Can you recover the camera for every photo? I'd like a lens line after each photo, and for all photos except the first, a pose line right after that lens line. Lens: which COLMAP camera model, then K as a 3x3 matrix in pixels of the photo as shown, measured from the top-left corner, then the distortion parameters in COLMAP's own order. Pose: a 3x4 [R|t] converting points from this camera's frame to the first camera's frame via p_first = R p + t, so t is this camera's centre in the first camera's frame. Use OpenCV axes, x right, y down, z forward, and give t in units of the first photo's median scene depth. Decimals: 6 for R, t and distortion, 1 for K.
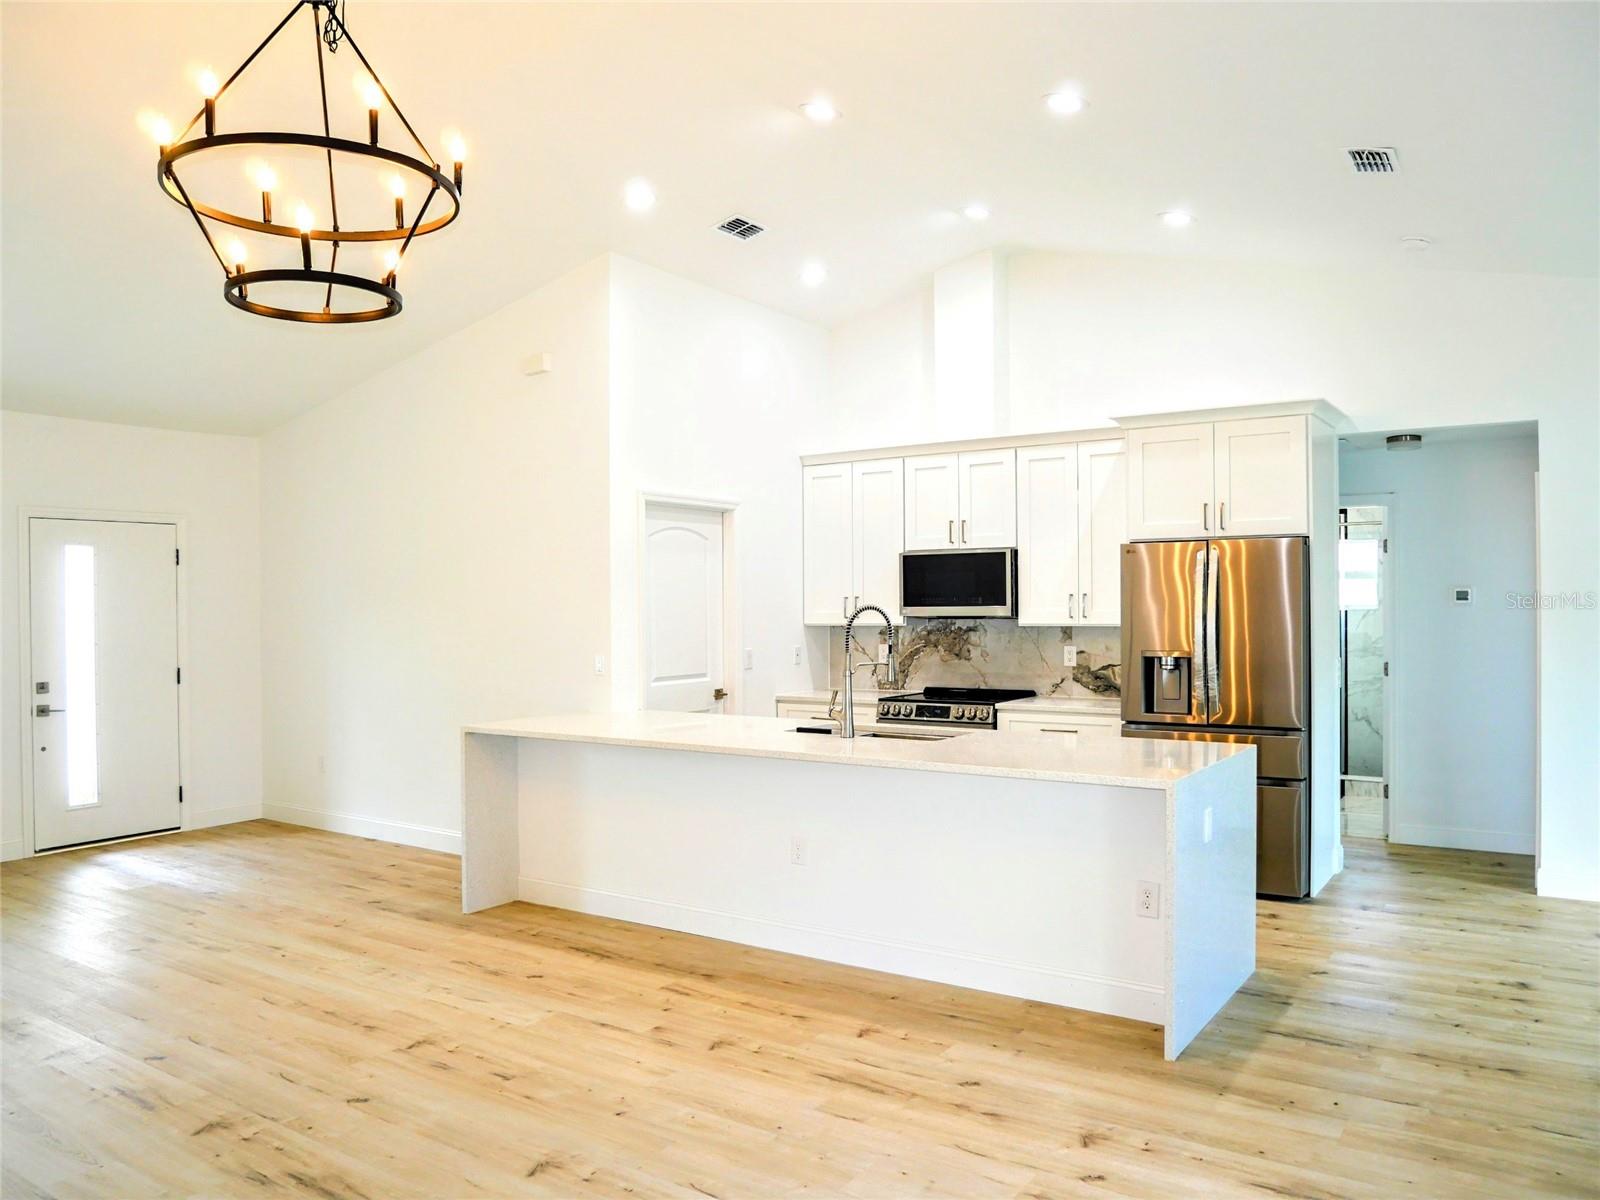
lens RADIAL K [[1189.9, 0, 797.2], [0, 1189.9, 600.3], [0, 0, 1]] dist [-0.068984, 0.013872]
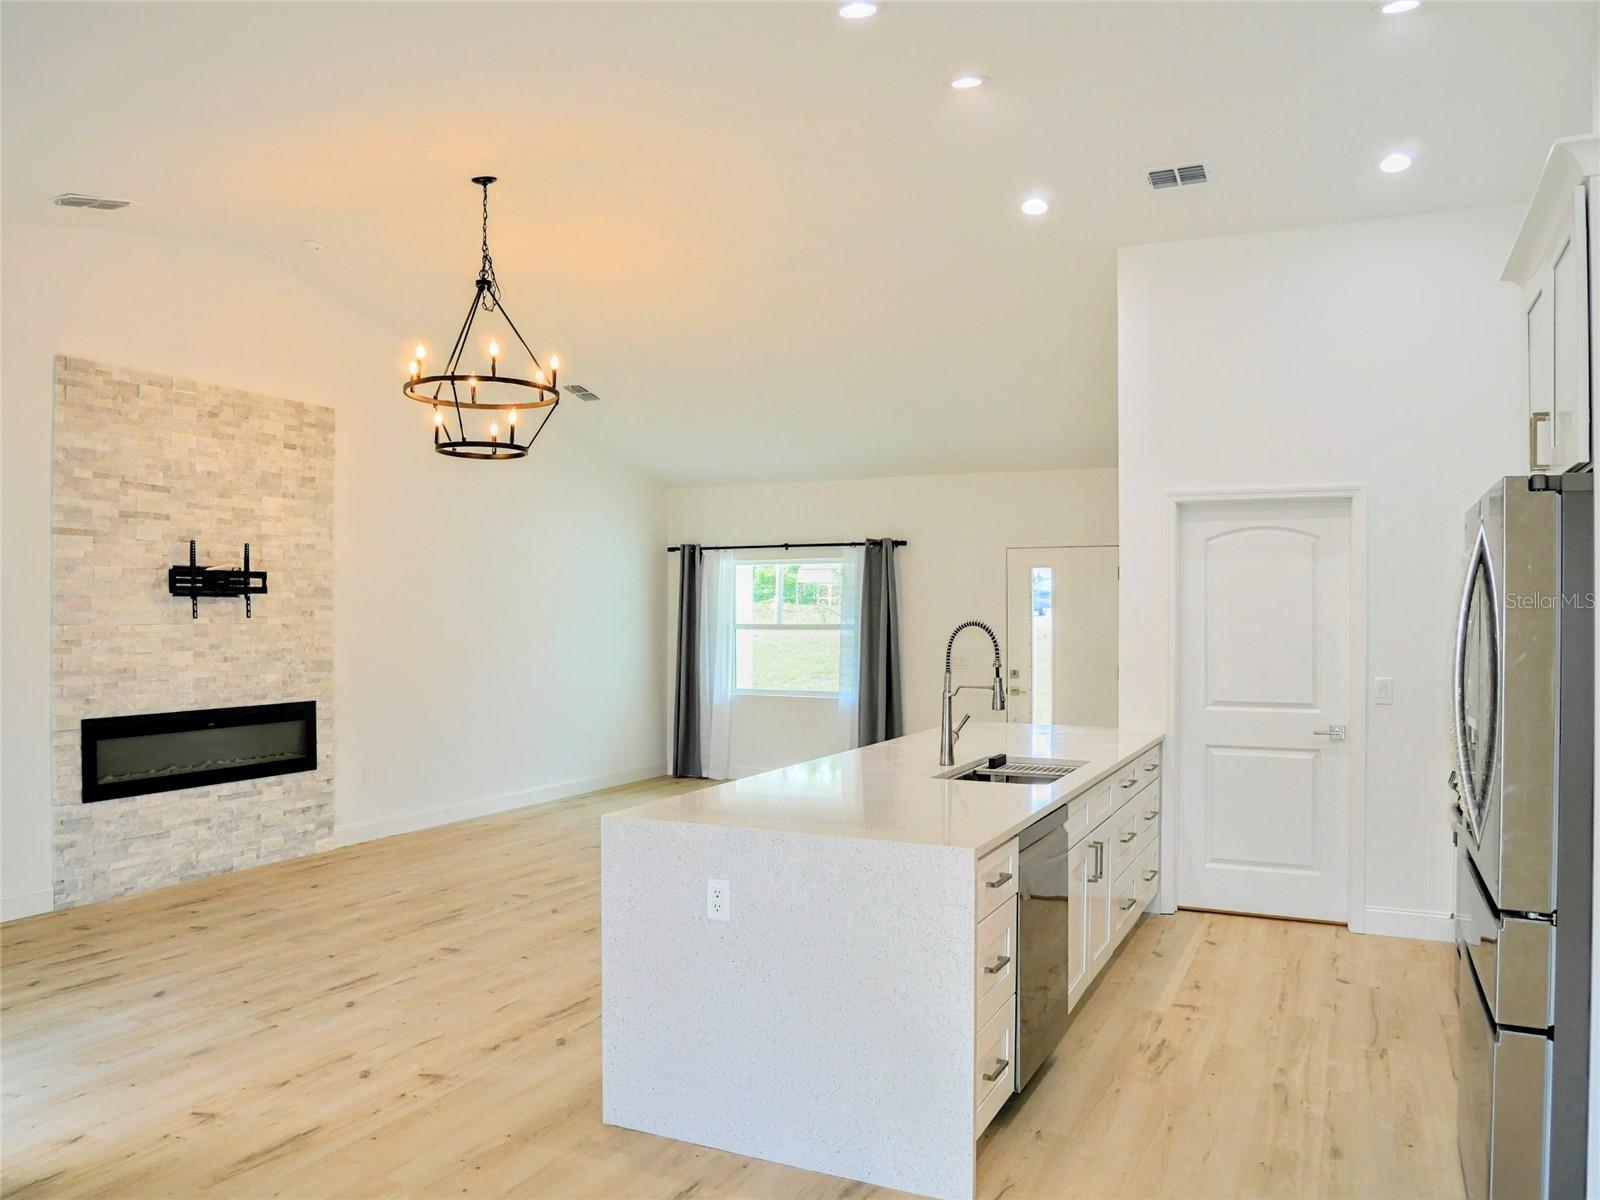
lens RADIAL K [[1189.9, 0, 797.8], [0, 1189.9, 601.2], [0, 0, 1]] dist [-0.068984, 0.013872]
pose [[0.154820, -0.000585, -0.987943, 1.327333], [-0.007412, 0.999971, -0.001754, -0.008842], [0.987915, 0.007594, 0.154811, 1.076150]]
